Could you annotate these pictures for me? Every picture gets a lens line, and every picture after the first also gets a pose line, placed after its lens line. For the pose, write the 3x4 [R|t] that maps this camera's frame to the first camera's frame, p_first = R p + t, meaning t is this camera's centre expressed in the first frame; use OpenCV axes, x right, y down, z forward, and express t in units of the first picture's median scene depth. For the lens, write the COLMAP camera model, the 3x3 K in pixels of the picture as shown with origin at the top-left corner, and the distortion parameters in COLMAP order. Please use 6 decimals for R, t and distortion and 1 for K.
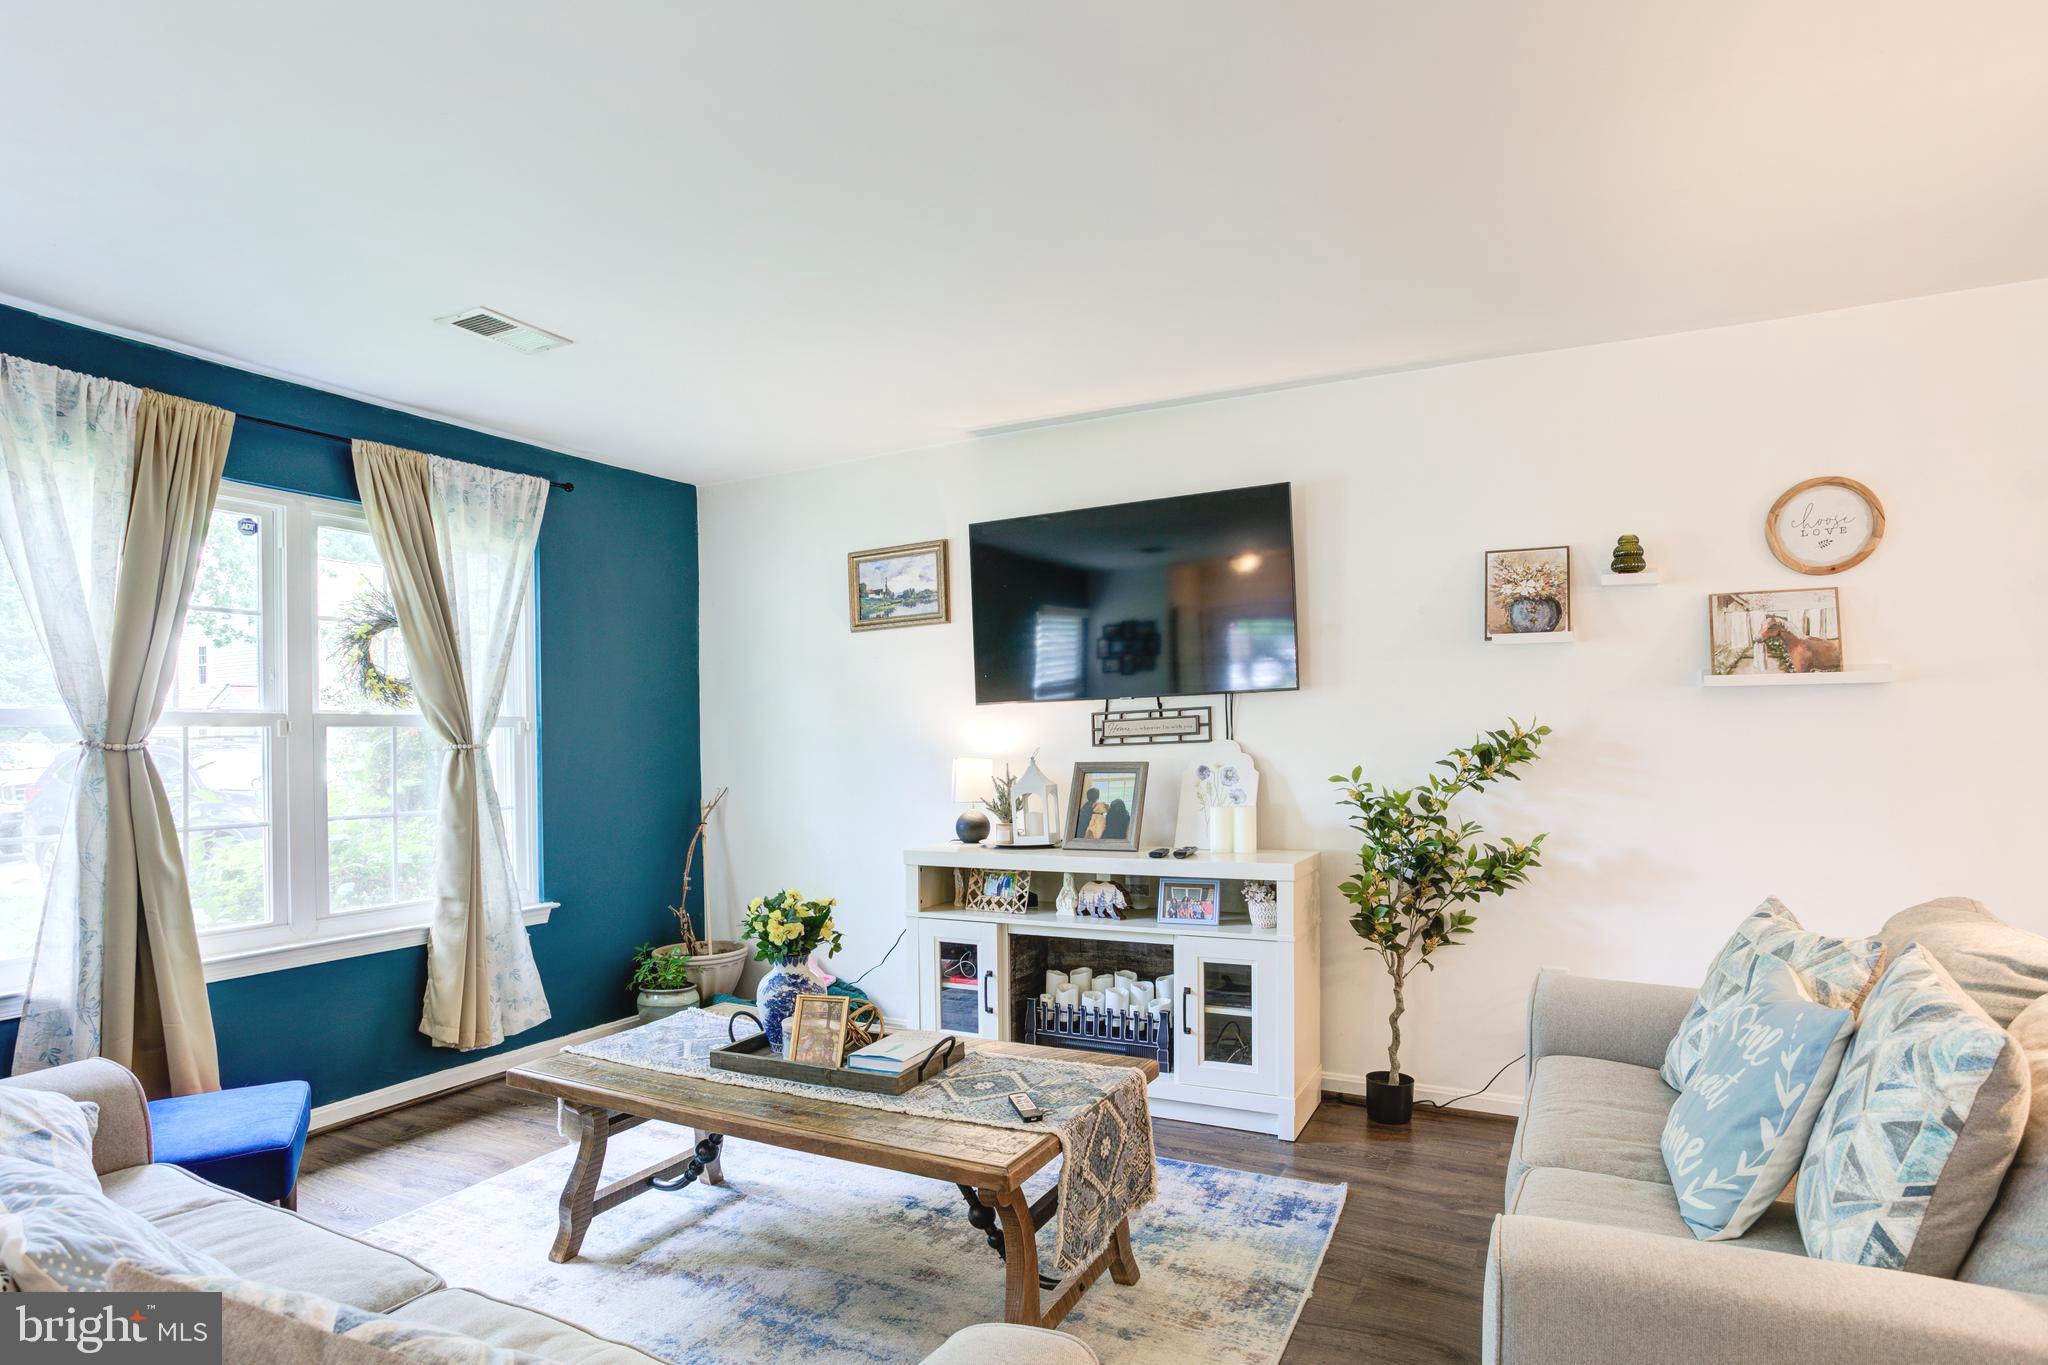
lens RADIAL K [[1070.8, 0, 1096.9], [0, 1070.8, 731.3], [0, 0, 1]] dist [-0.054365, 0.014866]
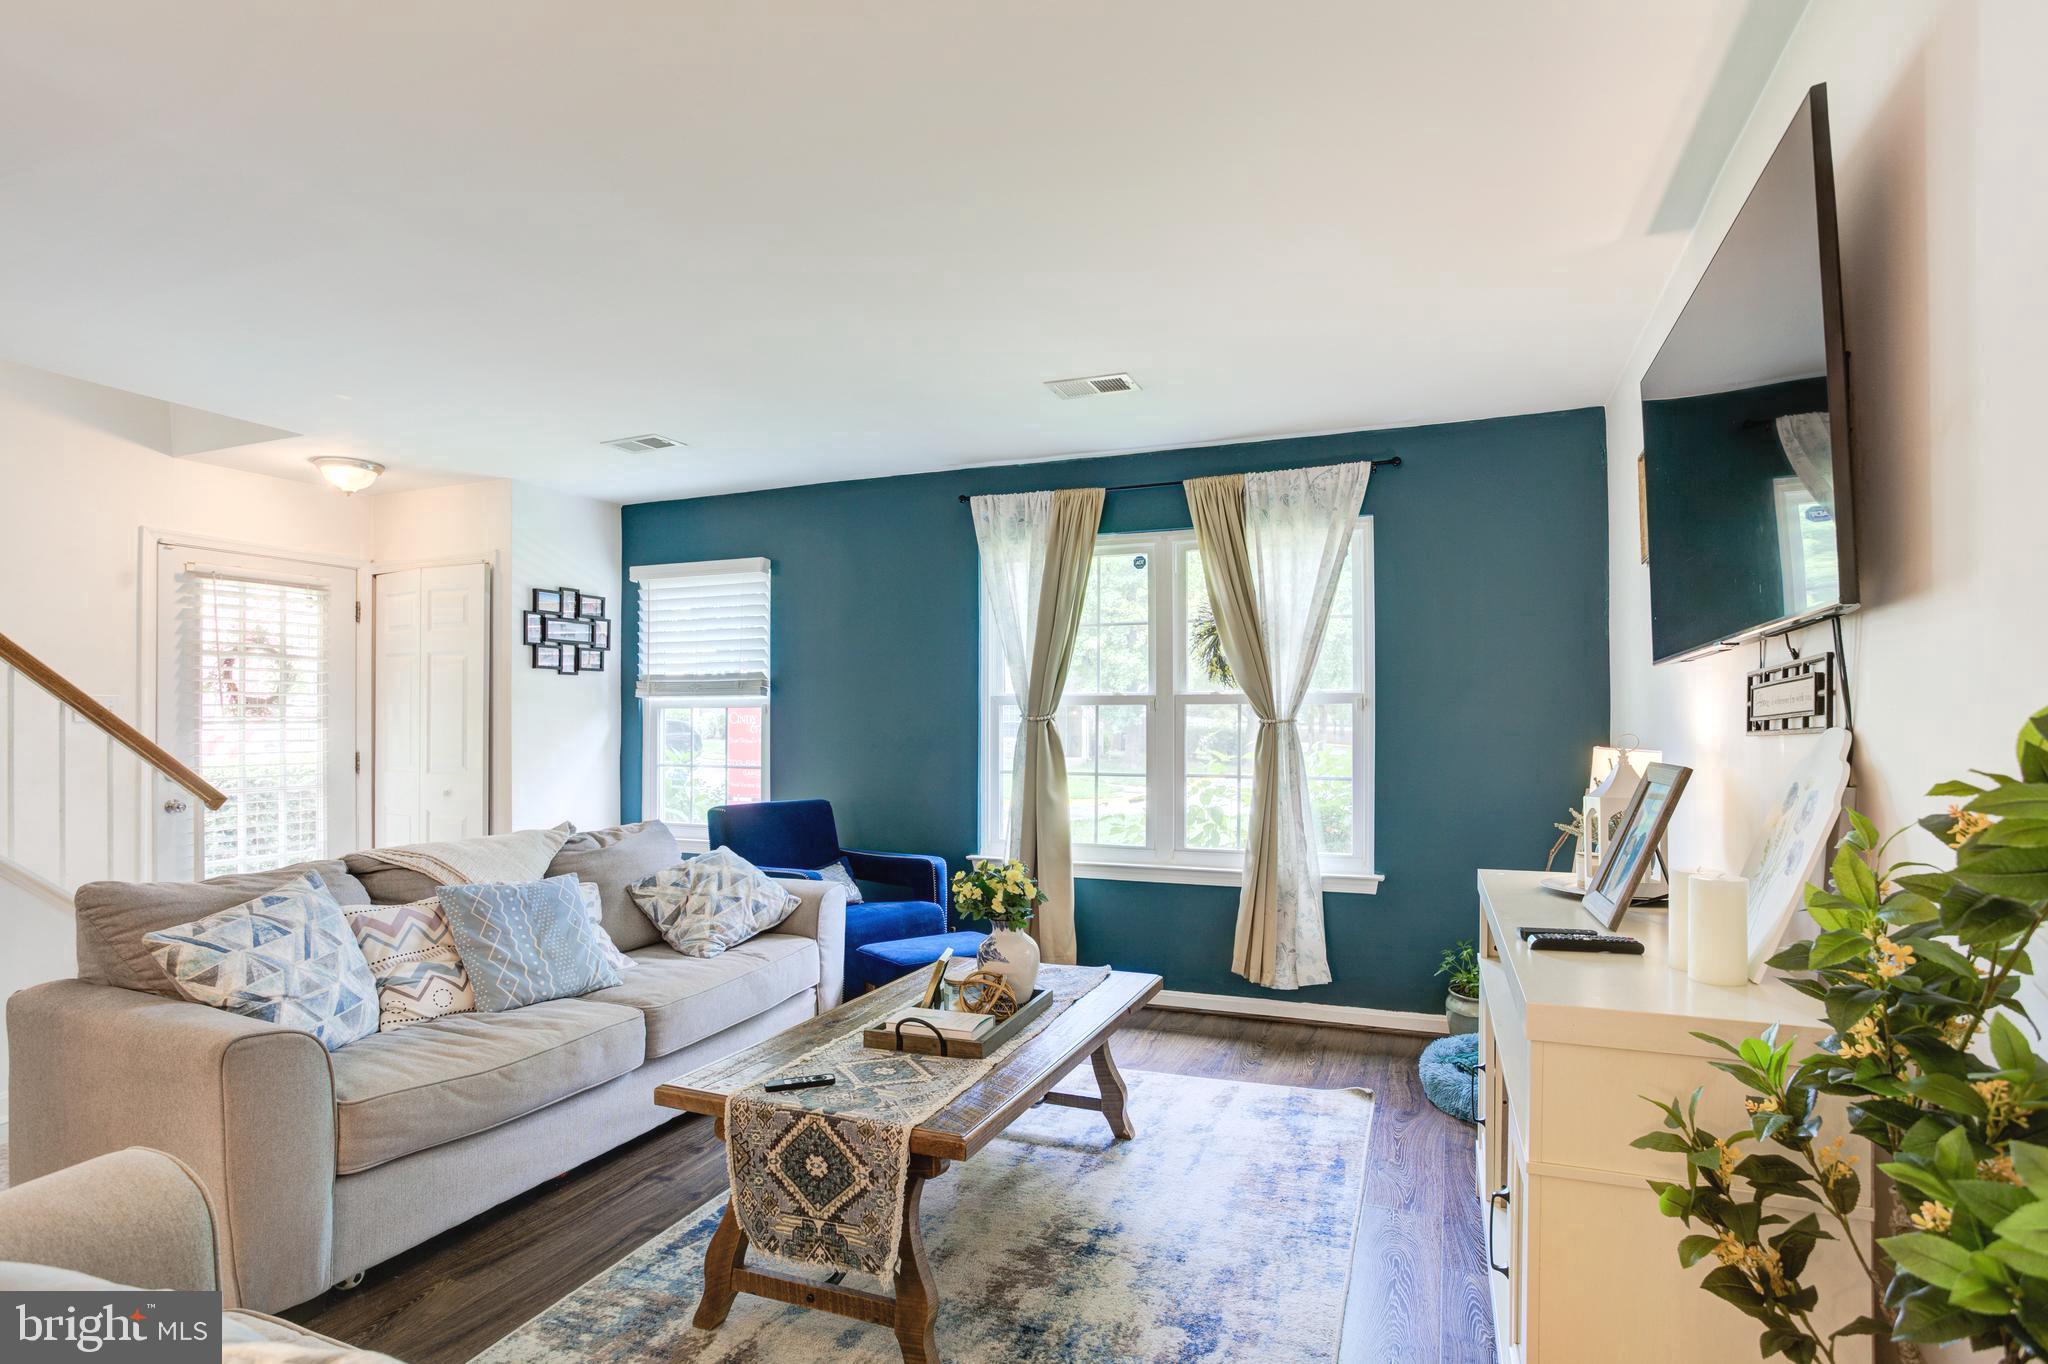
lens RADIAL K [[1061.6, 0, 987.8], [0, 1061.6, 700.3], [0, 0, 1]] dist [-0.079739, 0.039401]
pose [[0.045861, -0.006098, -0.998929, 0.585741], [0.006319, 0.999963, -0.005814, -0.003015], [0.998928, -0.006046, 0.045898, 0.706441]]
